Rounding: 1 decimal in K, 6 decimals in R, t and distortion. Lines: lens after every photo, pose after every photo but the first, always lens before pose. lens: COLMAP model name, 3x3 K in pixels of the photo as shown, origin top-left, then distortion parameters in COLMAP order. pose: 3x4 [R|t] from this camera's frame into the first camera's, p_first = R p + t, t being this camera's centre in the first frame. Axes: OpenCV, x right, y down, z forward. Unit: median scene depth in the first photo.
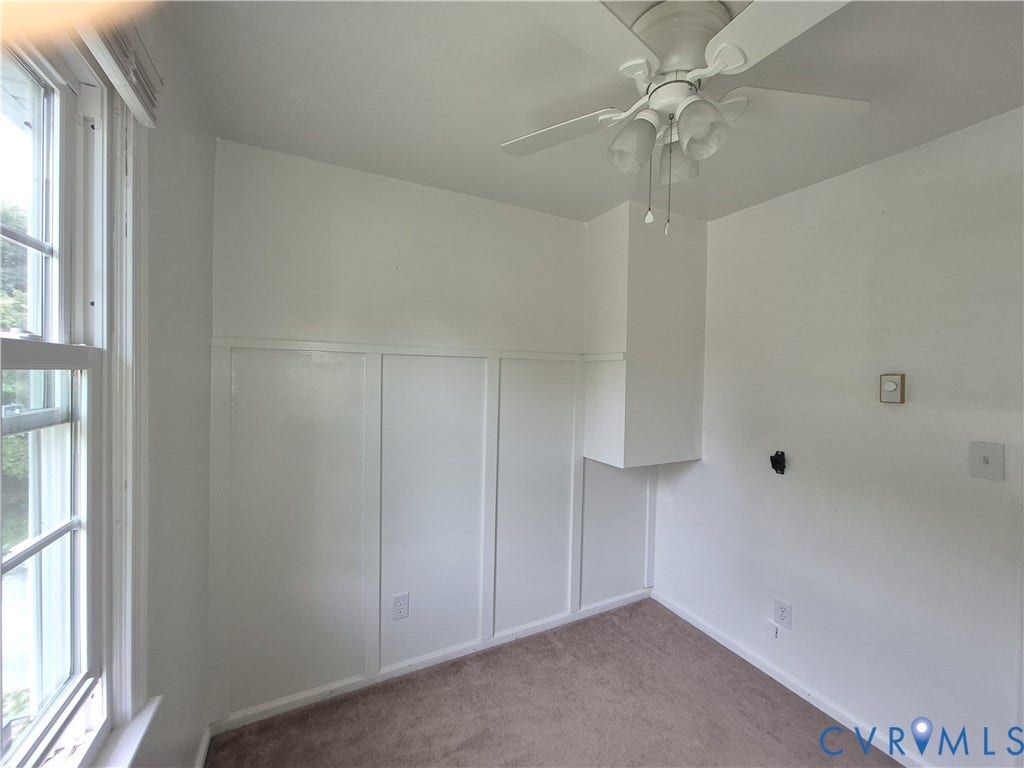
lens RADIAL K [[409.5, 0, 514.8], [0, 409.5, 381.0], [0, 0, 1]] dist [-0.000066, 0.000011]
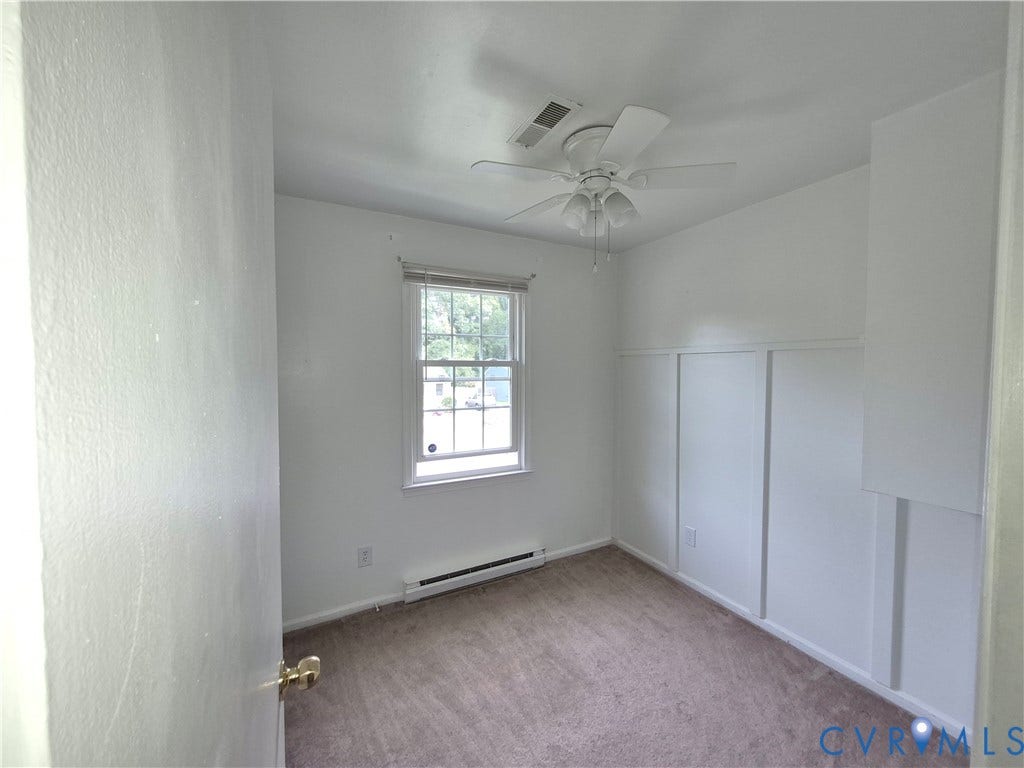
lens RADIAL K [[409.5, 0, 514.2], [0, 409.5, 381.7], [0, 0, 1]] dist [-0.000066, 0.000011]
pose [[0.010103, 0.028152, -0.999553, 1.077932], [-0.018493, 0.999438, 0.027962, 0.003374], [0.999778, 0.018202, 0.010618, 0.387757]]
